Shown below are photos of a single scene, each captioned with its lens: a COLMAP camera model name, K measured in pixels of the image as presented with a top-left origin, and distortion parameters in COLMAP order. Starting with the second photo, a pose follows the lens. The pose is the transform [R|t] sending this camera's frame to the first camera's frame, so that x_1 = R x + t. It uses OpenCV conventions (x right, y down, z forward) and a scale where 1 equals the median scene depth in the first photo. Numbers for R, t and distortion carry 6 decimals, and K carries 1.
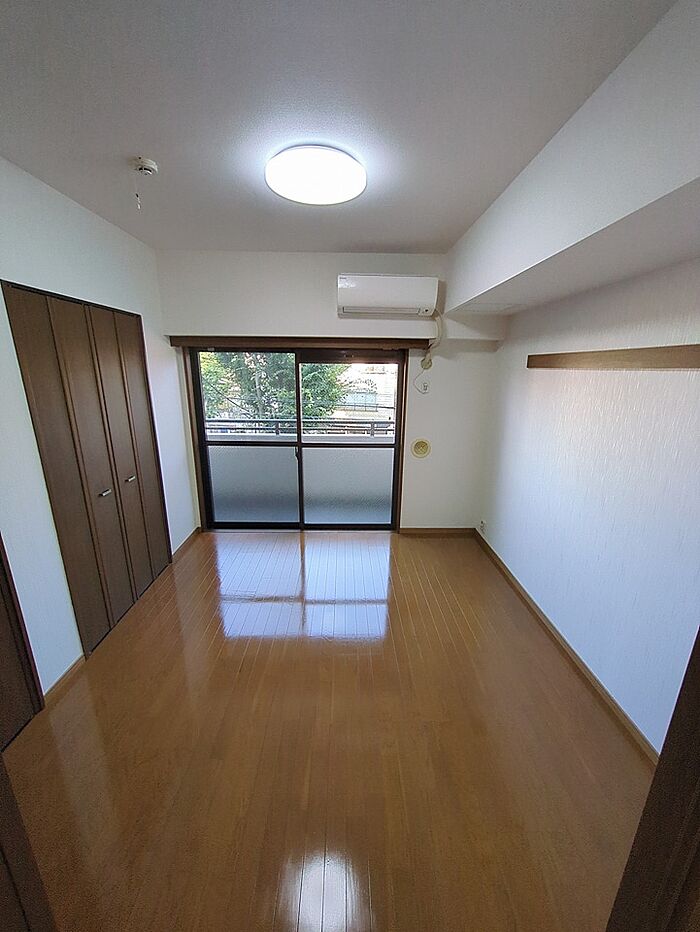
lens RADIAL K [[366.5, 0, 350.0], [0, 366.5, 466.0], [0, 0, 1]] dist [-0.001904, -0.000762]
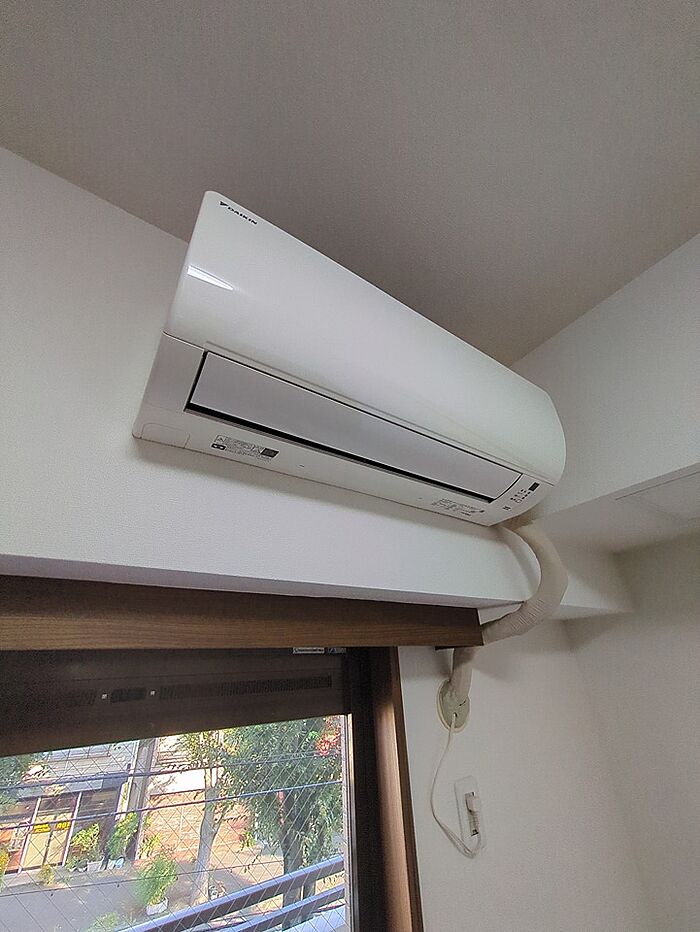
lens RADIAL K [[366.5, 0, 350.0], [0, 366.5, 466.0], [0, 0, 1]] dist [-0.001904, -0.000762]
pose [[0.833565, 0.228025, 0.503163, -0.034432], [0.179596, 0.749493, -0.637186, -0.253632], [-0.522412, 0.621502, 0.583798, 0.777129]]
